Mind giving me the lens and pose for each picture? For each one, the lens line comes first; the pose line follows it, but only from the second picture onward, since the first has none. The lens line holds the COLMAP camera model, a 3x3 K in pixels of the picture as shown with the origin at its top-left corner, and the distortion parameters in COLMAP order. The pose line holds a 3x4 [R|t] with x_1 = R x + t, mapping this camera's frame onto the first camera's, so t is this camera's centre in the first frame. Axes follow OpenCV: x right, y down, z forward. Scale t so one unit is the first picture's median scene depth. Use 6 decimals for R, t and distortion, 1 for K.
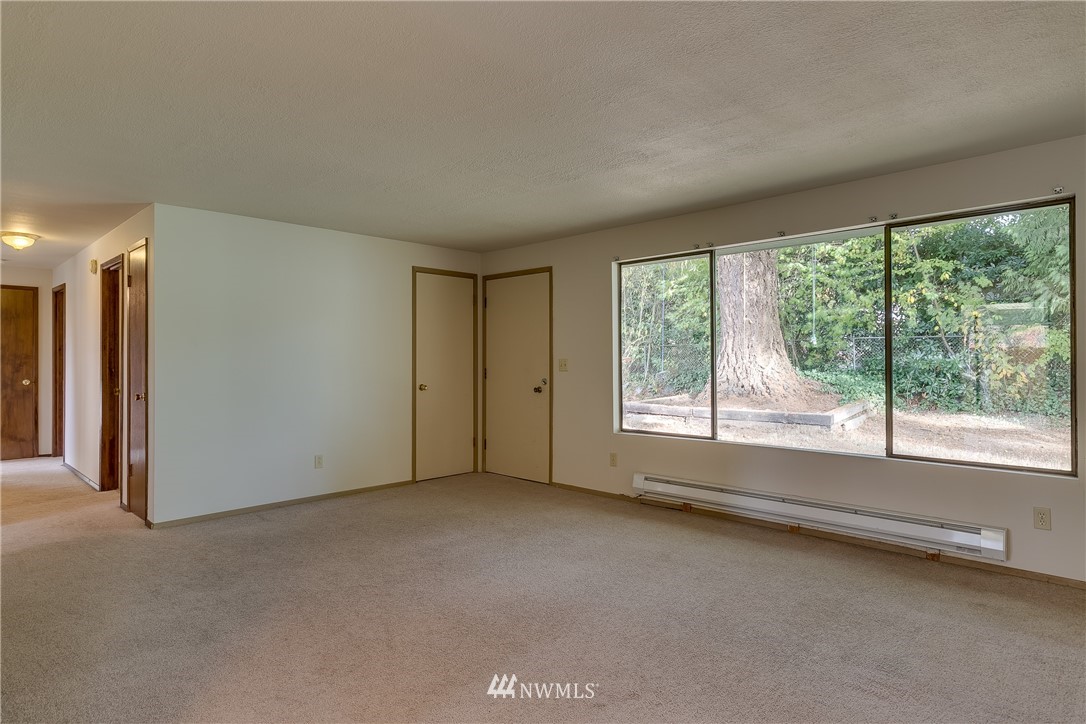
lens RADIAL K [[611.8, 0, 543.0], [0, 611.8, 362.0], [0, 0, 1]] dist [0.010342, 0.000906]
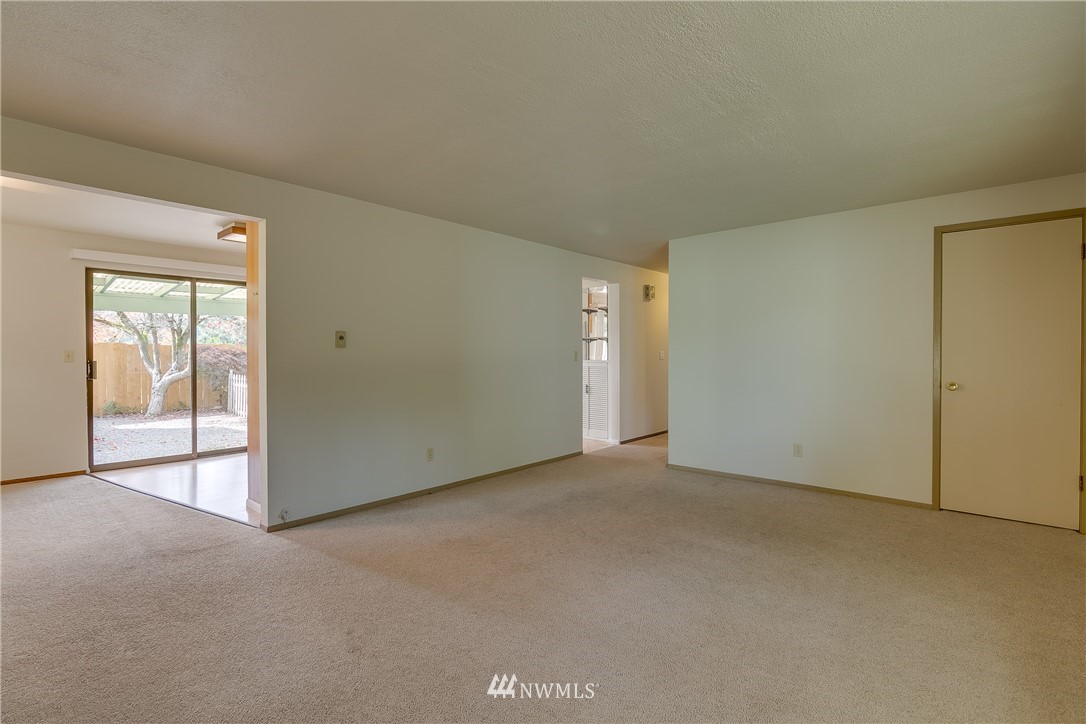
lens RADIAL K [[510.9, 0, 543.0], [0, 510.9, 362.0], [0, 0, 1]] dist [-0.002542, -0.000221]
pose [[0.062464, 0.017182, -0.997899, 0.442948], [-0.004856, 0.999845, 0.016912, 0.004814], [0.998035, 0.003790, 0.062538, 0.528202]]
